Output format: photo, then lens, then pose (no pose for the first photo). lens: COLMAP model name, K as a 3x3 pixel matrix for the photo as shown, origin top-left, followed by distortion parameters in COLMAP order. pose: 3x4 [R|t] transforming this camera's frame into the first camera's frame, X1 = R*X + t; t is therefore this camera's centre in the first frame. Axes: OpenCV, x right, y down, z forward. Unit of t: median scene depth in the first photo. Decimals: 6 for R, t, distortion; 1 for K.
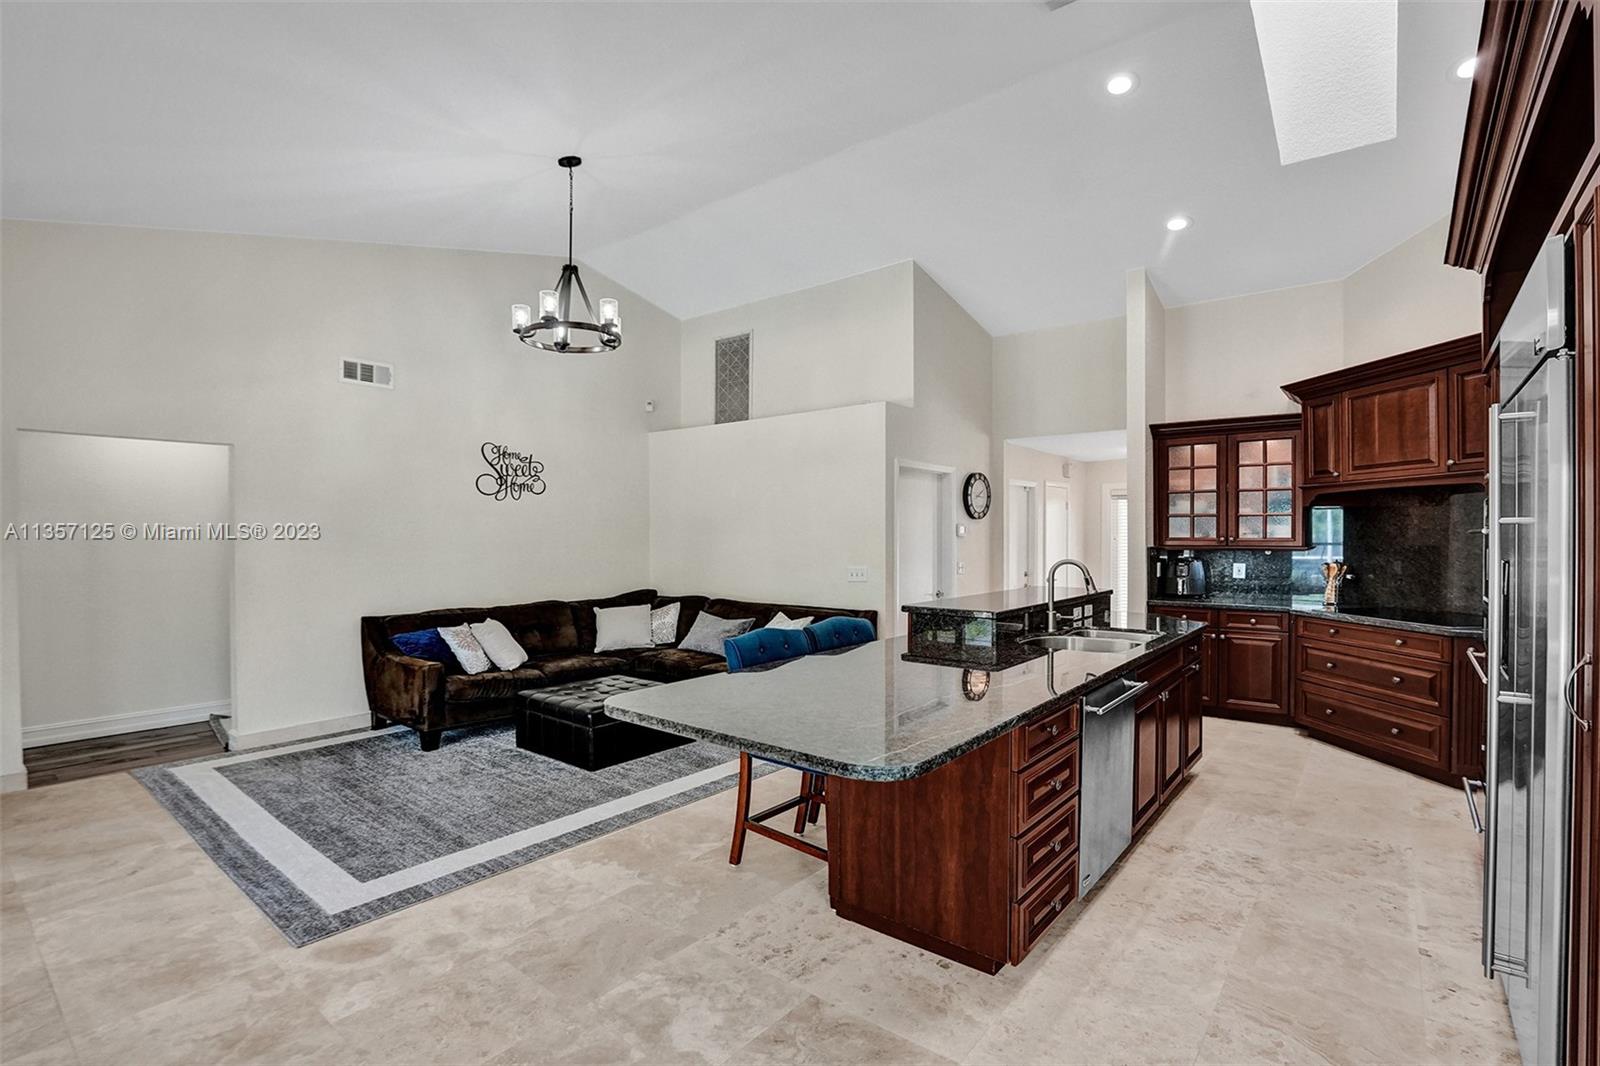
lens RADIAL K [[741.6, 0, 801.5], [0, 741.6, 538.7], [0, 0, 1]] dist [-0.025330, -0.000317]
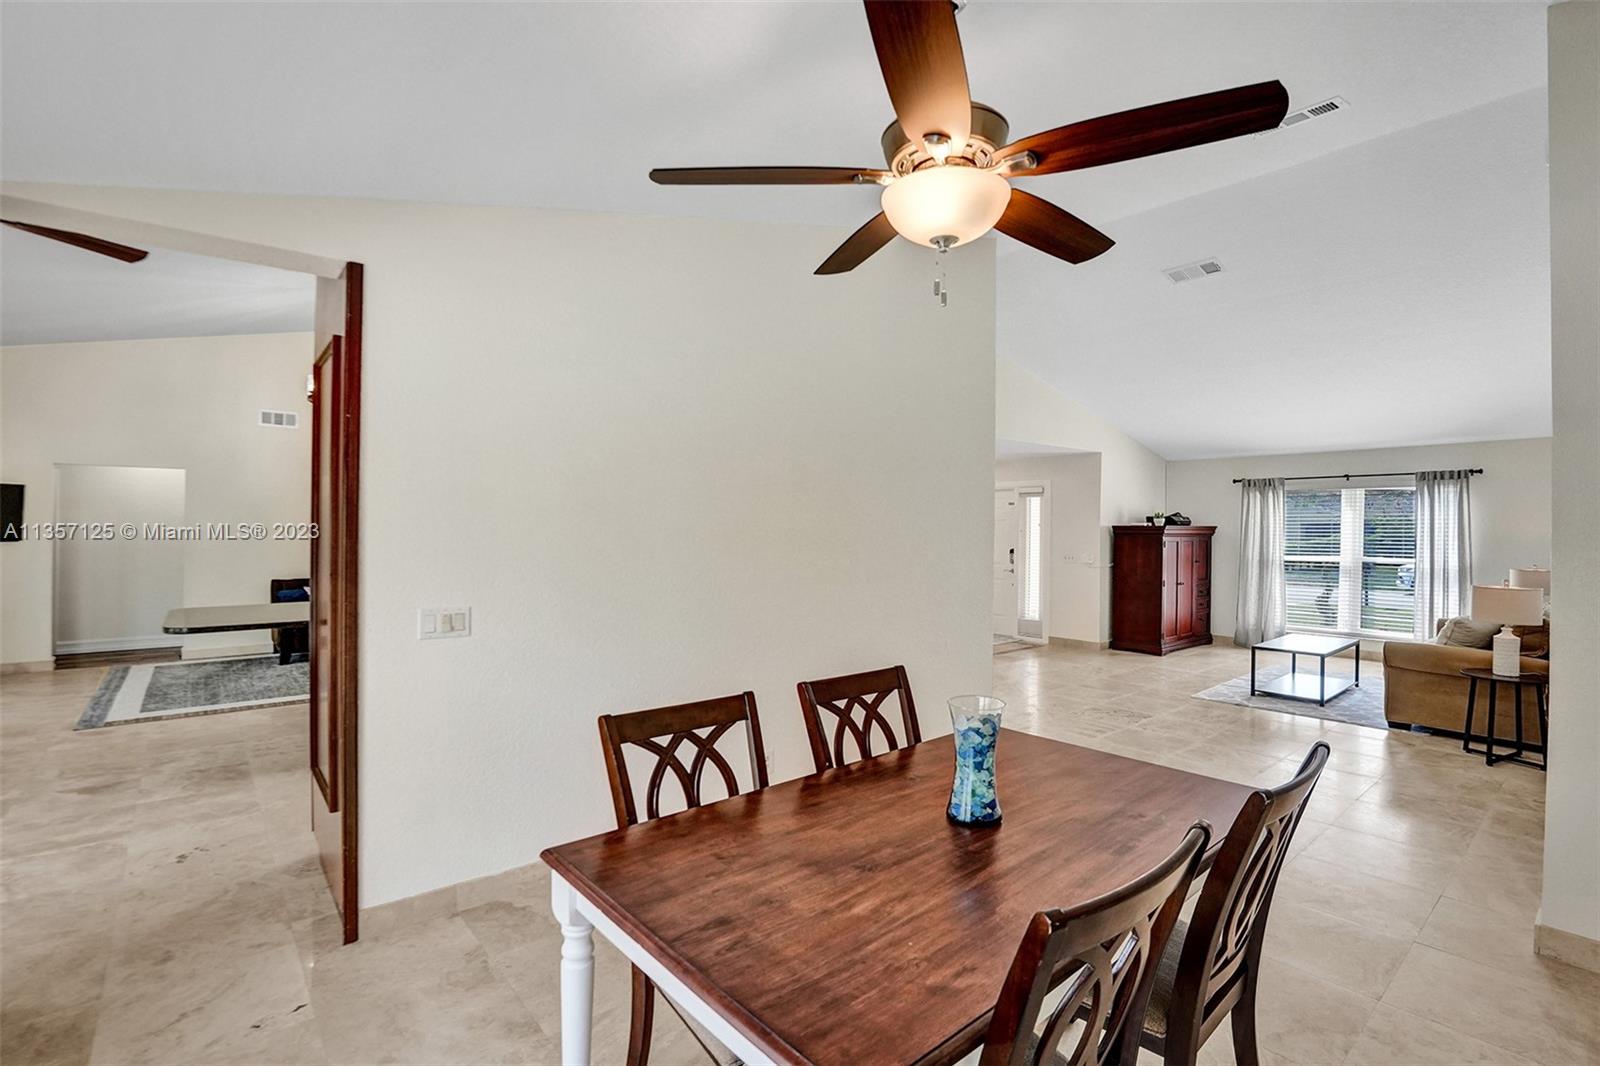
lens RADIAL K [[732.8, 0, 806.1], [0, 732.8, 531.8], [0, 0, 1]] dist [-0.024349, 0.000525]
pose [[0.981058, 0.012771, -0.193294, 1.349756], [-0.013408, 0.999908, -0.001989, -0.007652], [0.193251, 0.004543, 0.981139, -0.444049]]
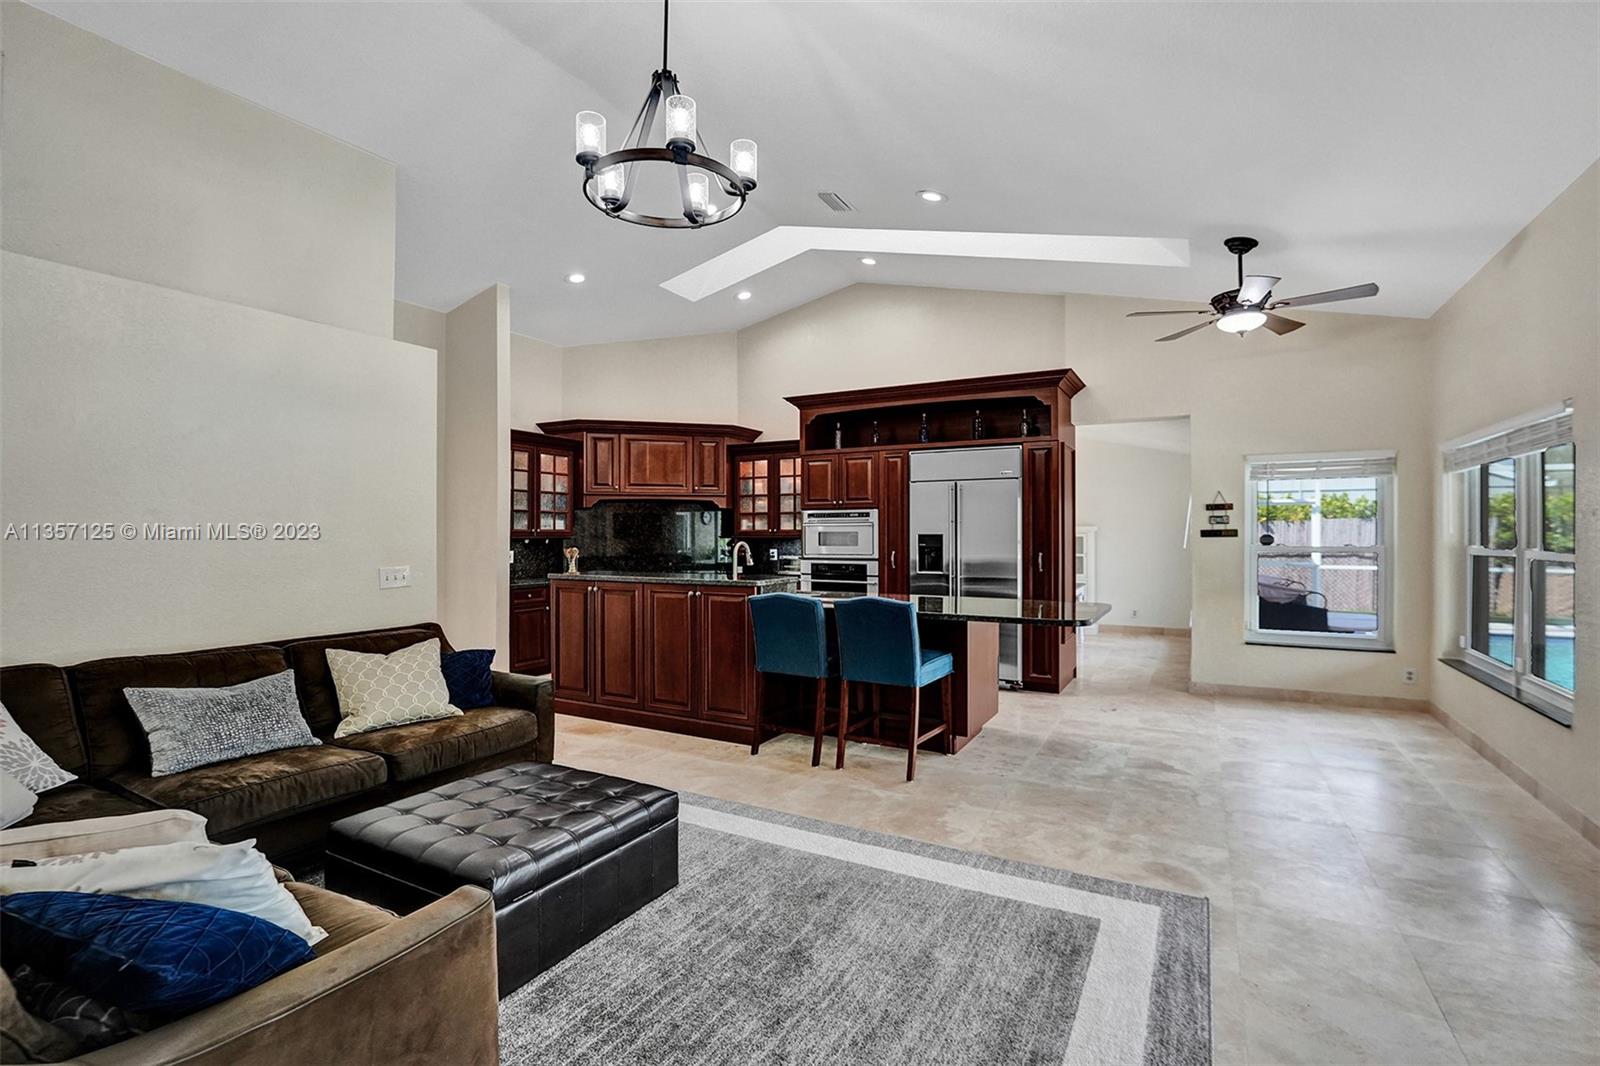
lens RADIAL K [[732.8, 0, 806.1], [0, 732.8, 531.8], [0, 0, 1]] dist [-0.024349, 0.000525]
pose [[-0.175844, 0.004811, 0.984406, -1.315126], [0.008864, 0.999955, -0.003303, 0.019308], [-0.984378, 0.008144, -0.175879, 1.419392]]
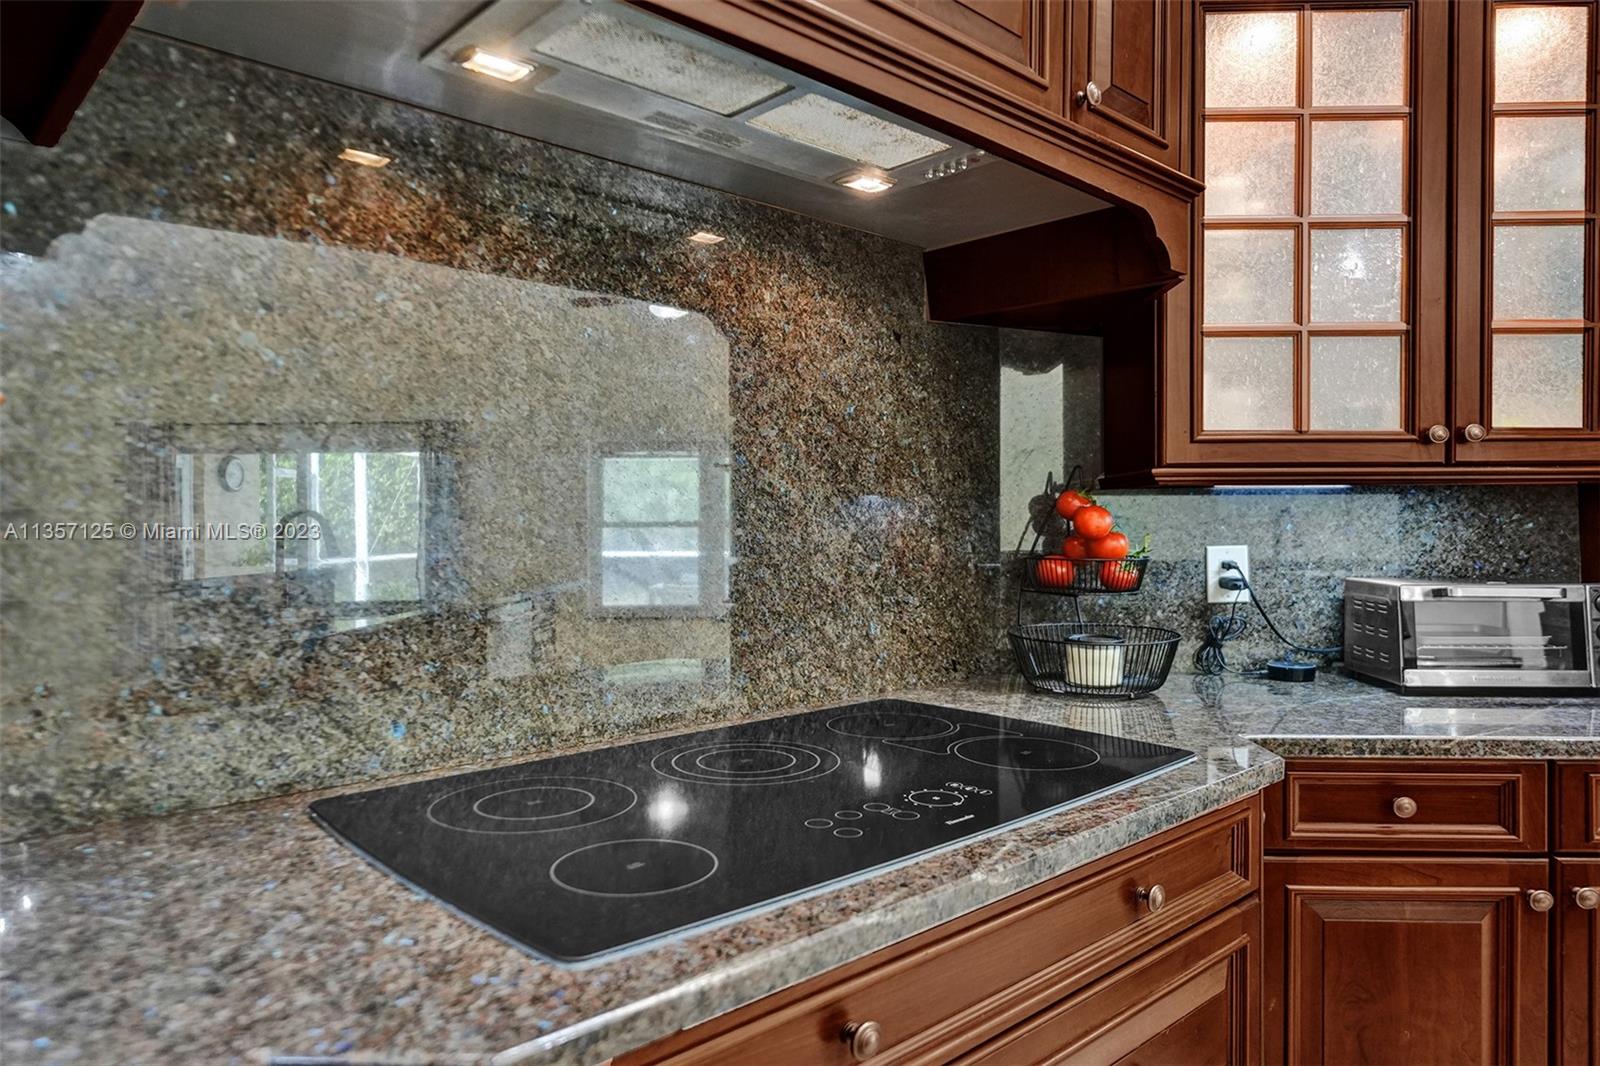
lens RADIAL K [[1019.1, 0, 800.0], [0, 1019.1, 533.0], [0, 0, 1]] dist [0.001589, -0.000035]
pose [[-0.595653, -0.005273, 0.803224, 0.904991], [0.009389, 0.999864, 0.013527, 0.050738], [-0.803187, 0.015599, -0.595523, 1.729963]]
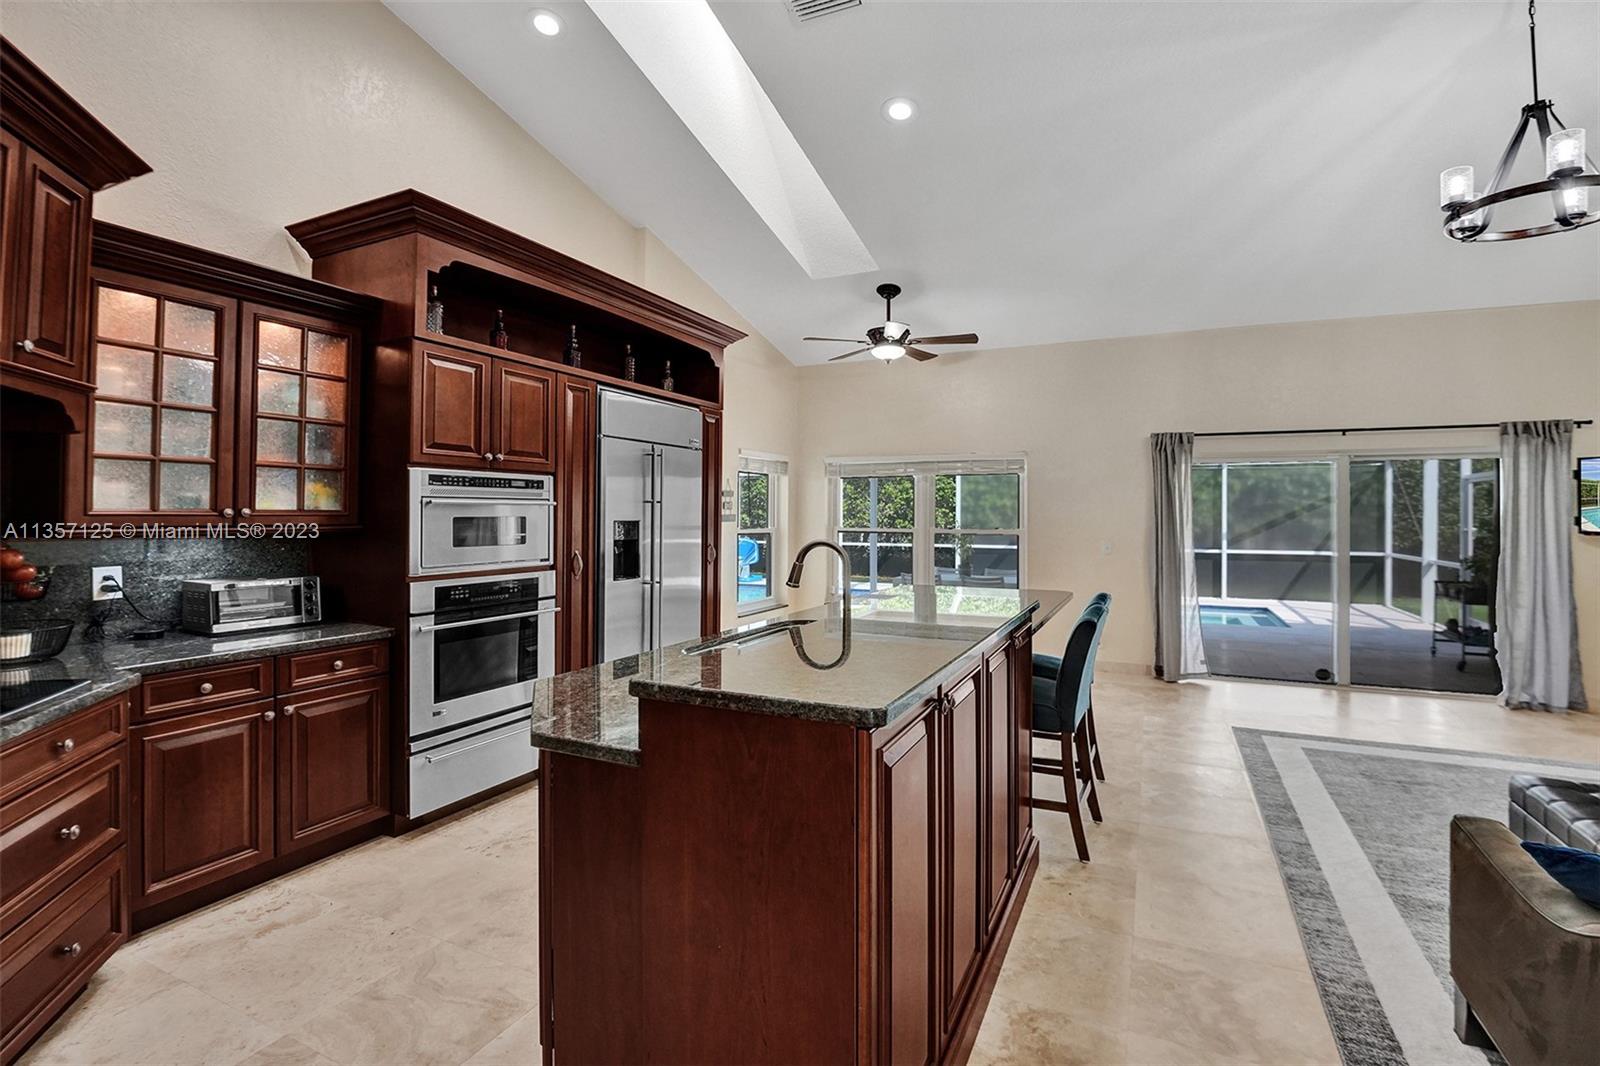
lens RADIAL K [[745.7, 0, 801.2], [0, 745.7, 503.0], [0, 0, 1]] dist [-0.024666, 0.000662]
pose [[-0.974006, -0.005330, -0.226460, 0.681790], [-0.003920, 0.999970, -0.006676, -0.002140], [0.226489, -0.005614, -0.973998, 2.115810]]
